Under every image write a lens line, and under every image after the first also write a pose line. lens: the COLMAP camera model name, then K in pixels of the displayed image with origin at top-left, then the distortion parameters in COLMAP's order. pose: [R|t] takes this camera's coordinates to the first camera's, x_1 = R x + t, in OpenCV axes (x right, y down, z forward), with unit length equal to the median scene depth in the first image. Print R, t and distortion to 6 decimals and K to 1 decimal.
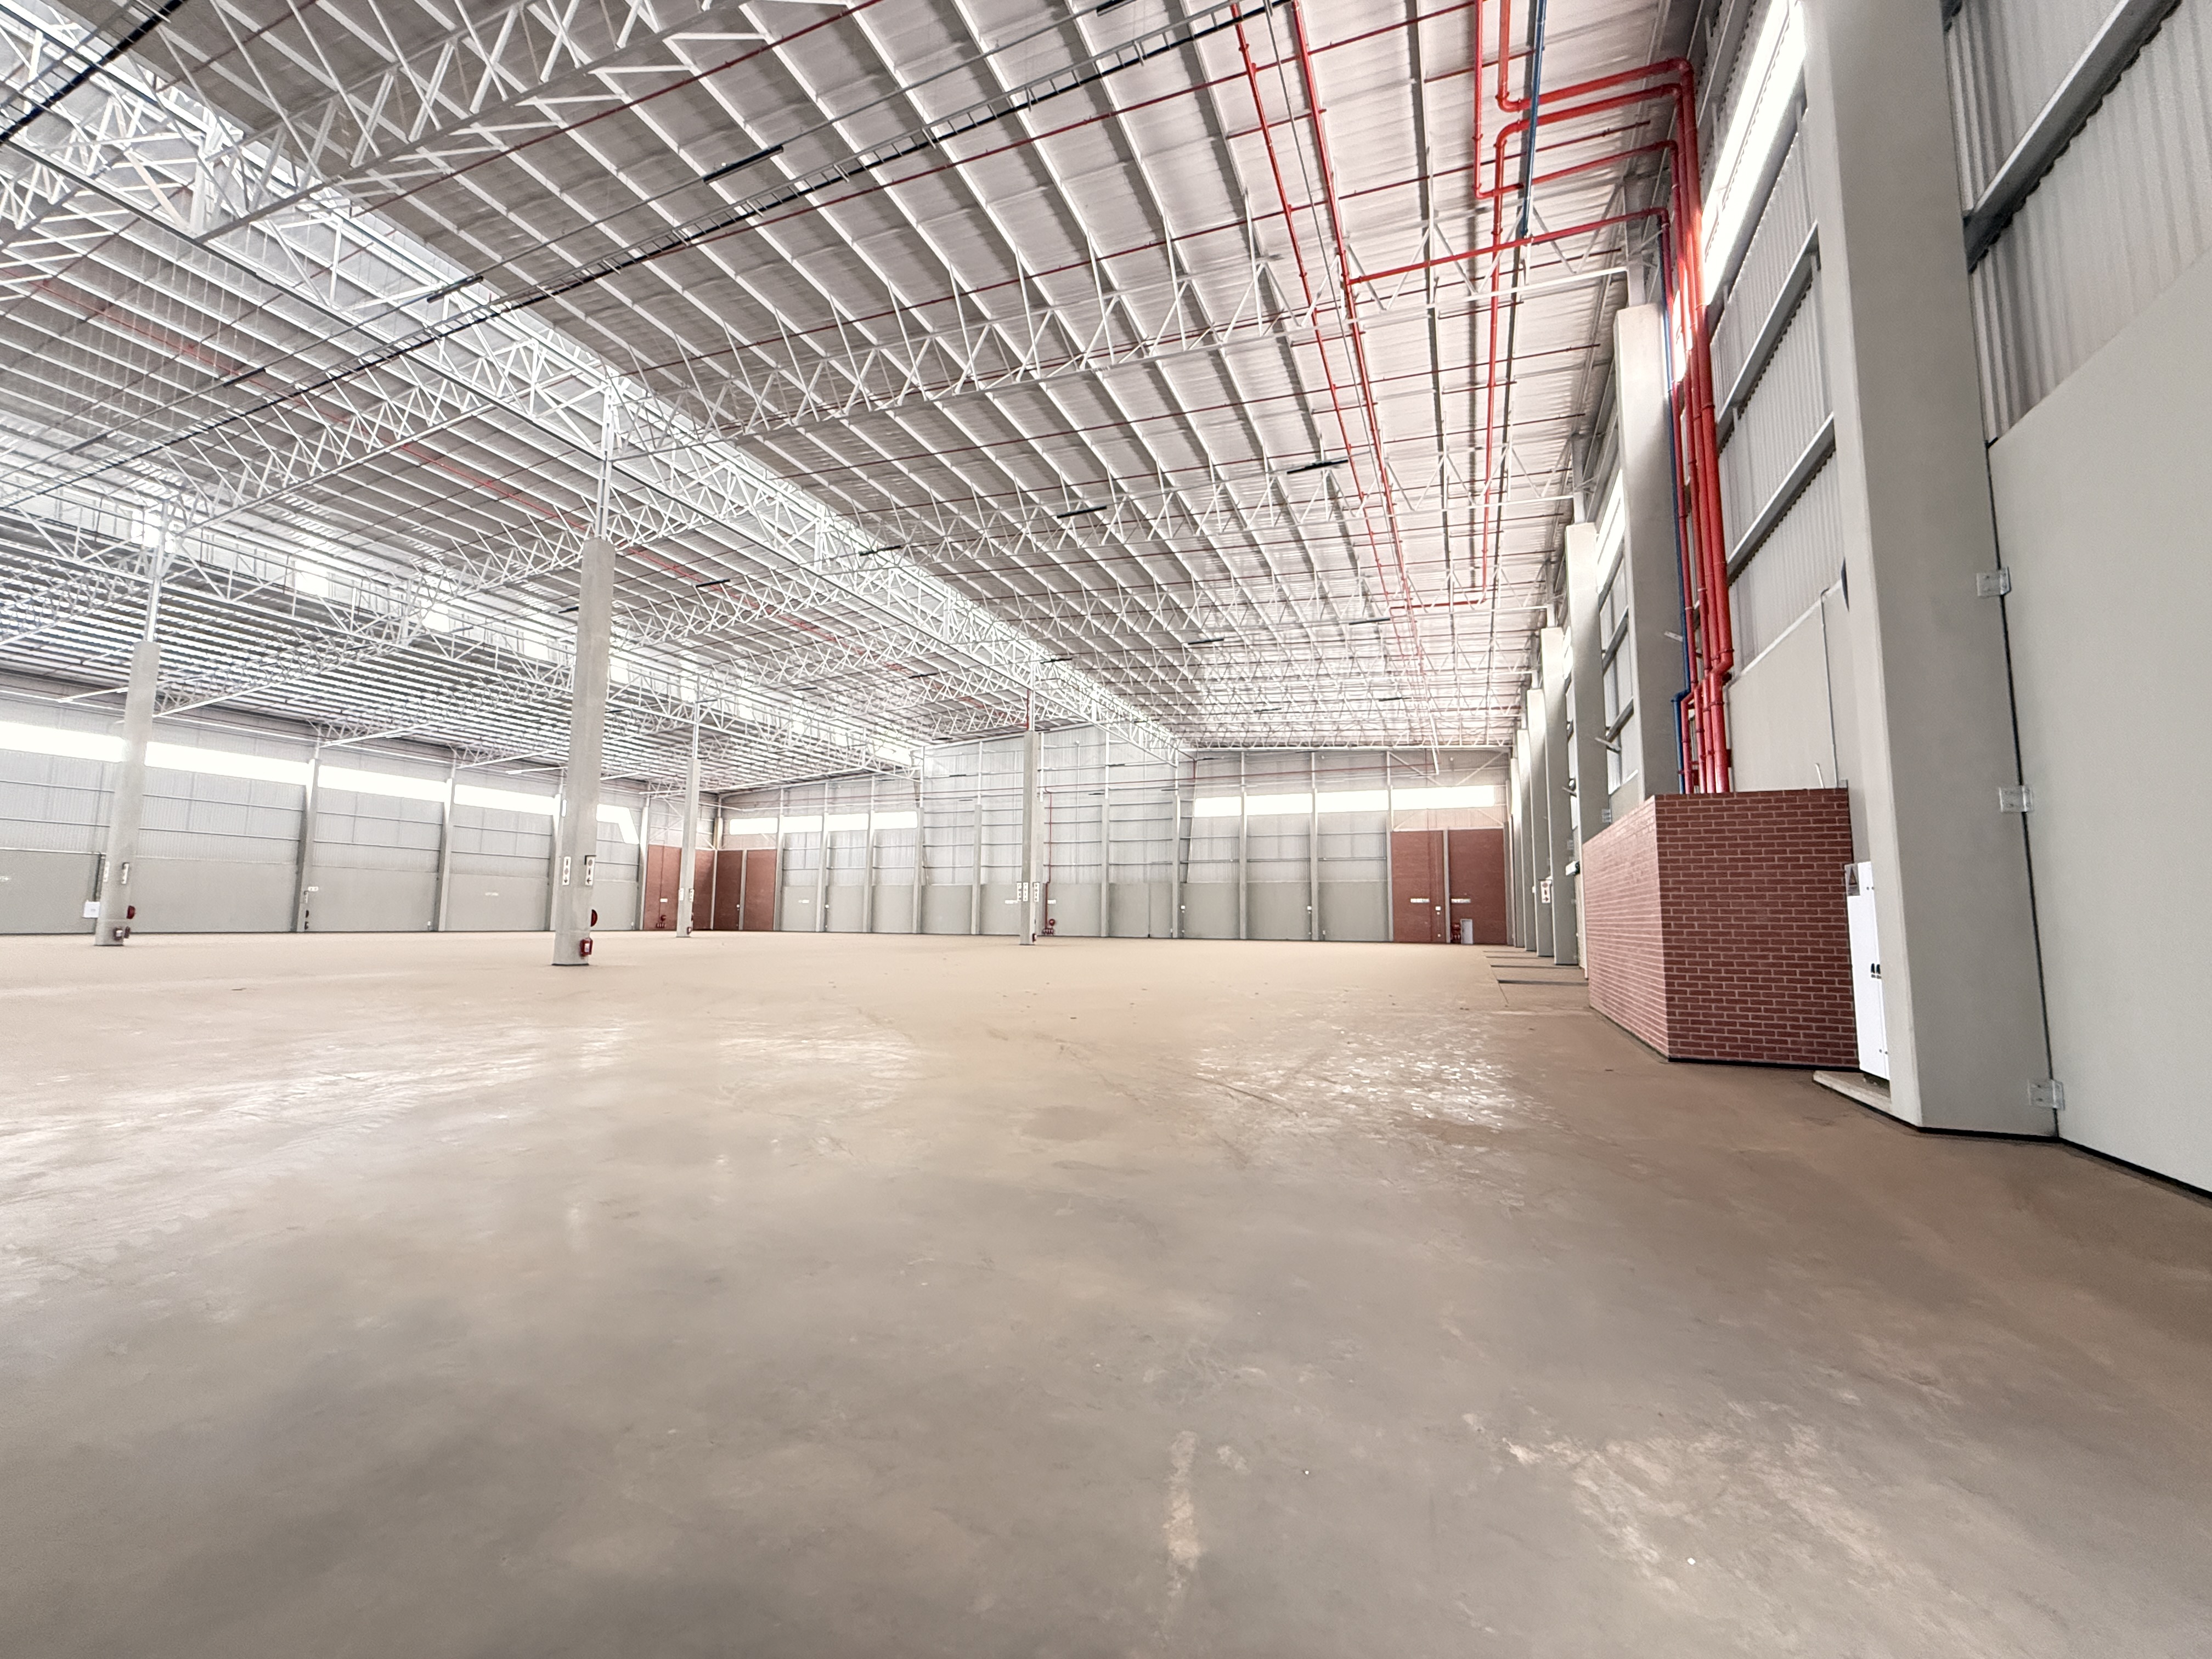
lens RADIAL K [[899.3, 0, 1094.2], [0, 899.3, 826.1], [0, 0, 1]] dist [-0.005468, 0.001106]
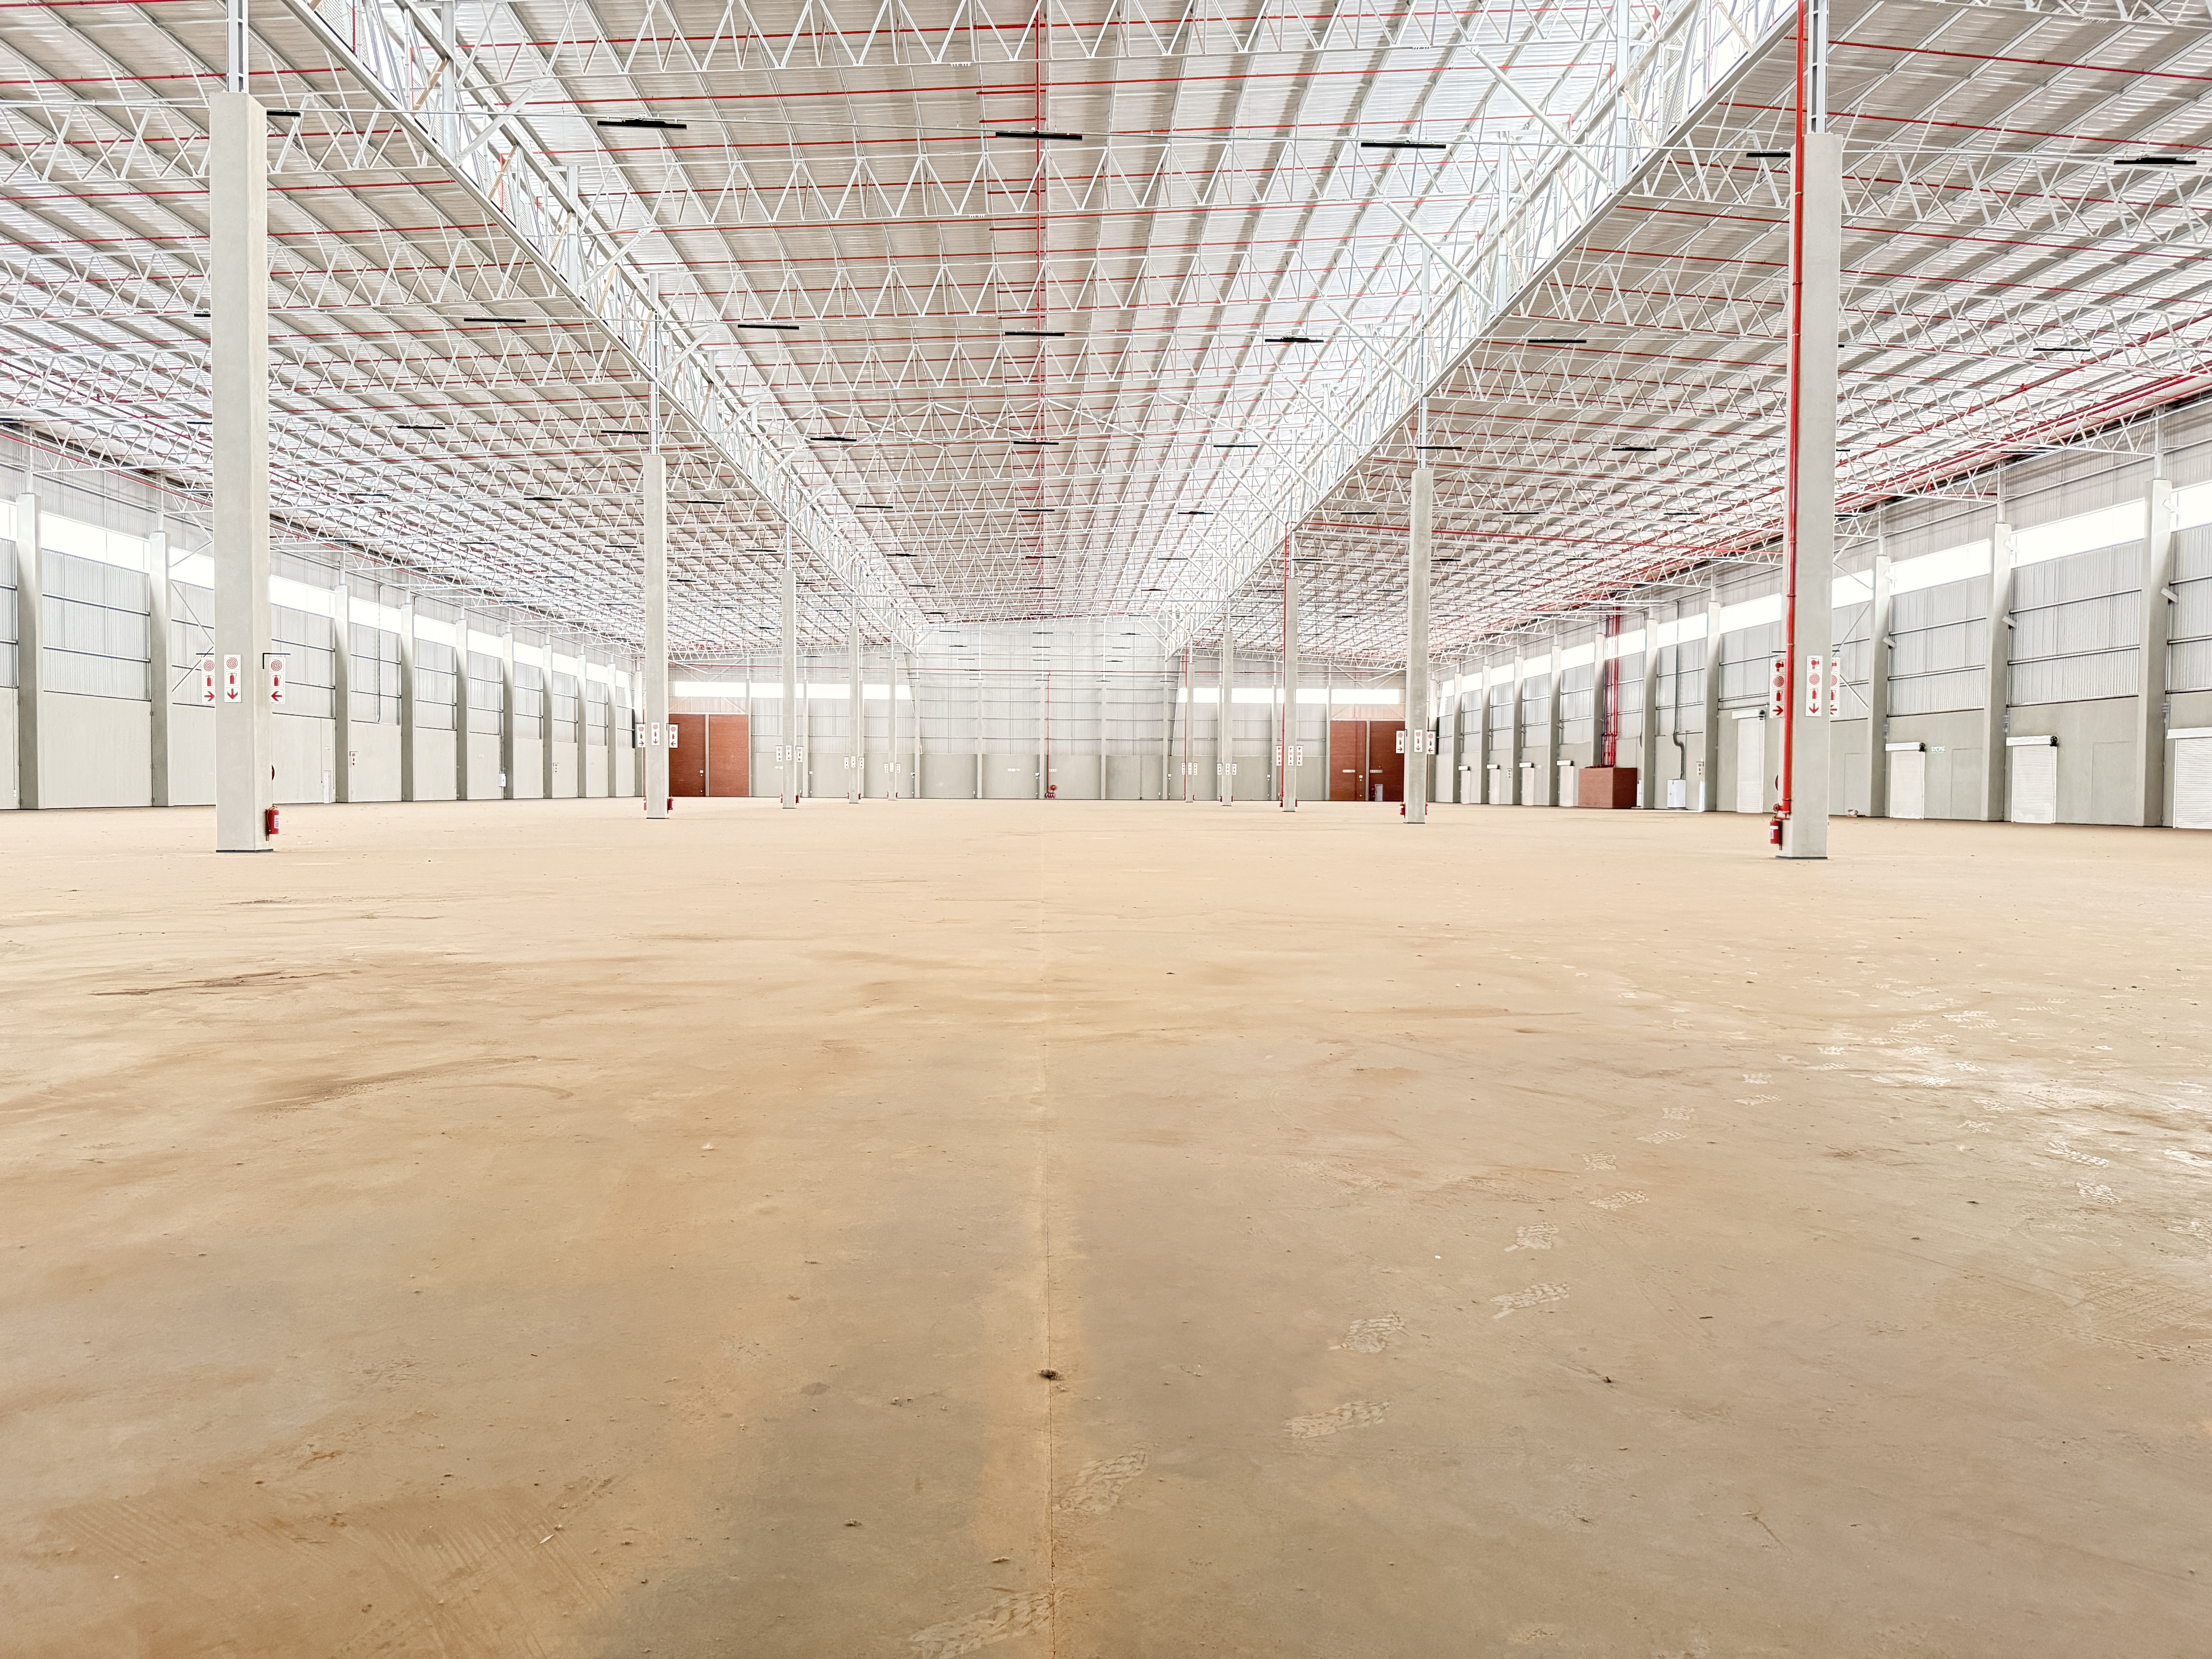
lens RADIAL K [[1582.7, 0, 1096.7], [0, 1582.7, 841.4], [0, 0, 1]] dist [0.055549, -0.080763]
pose [[0.902939, -0.022942, 0.429157, -0.909787], [-0.042391, 0.988950, 0.142056, -0.122752], [-0.427674, -0.146461, 0.891989, -0.910543]]
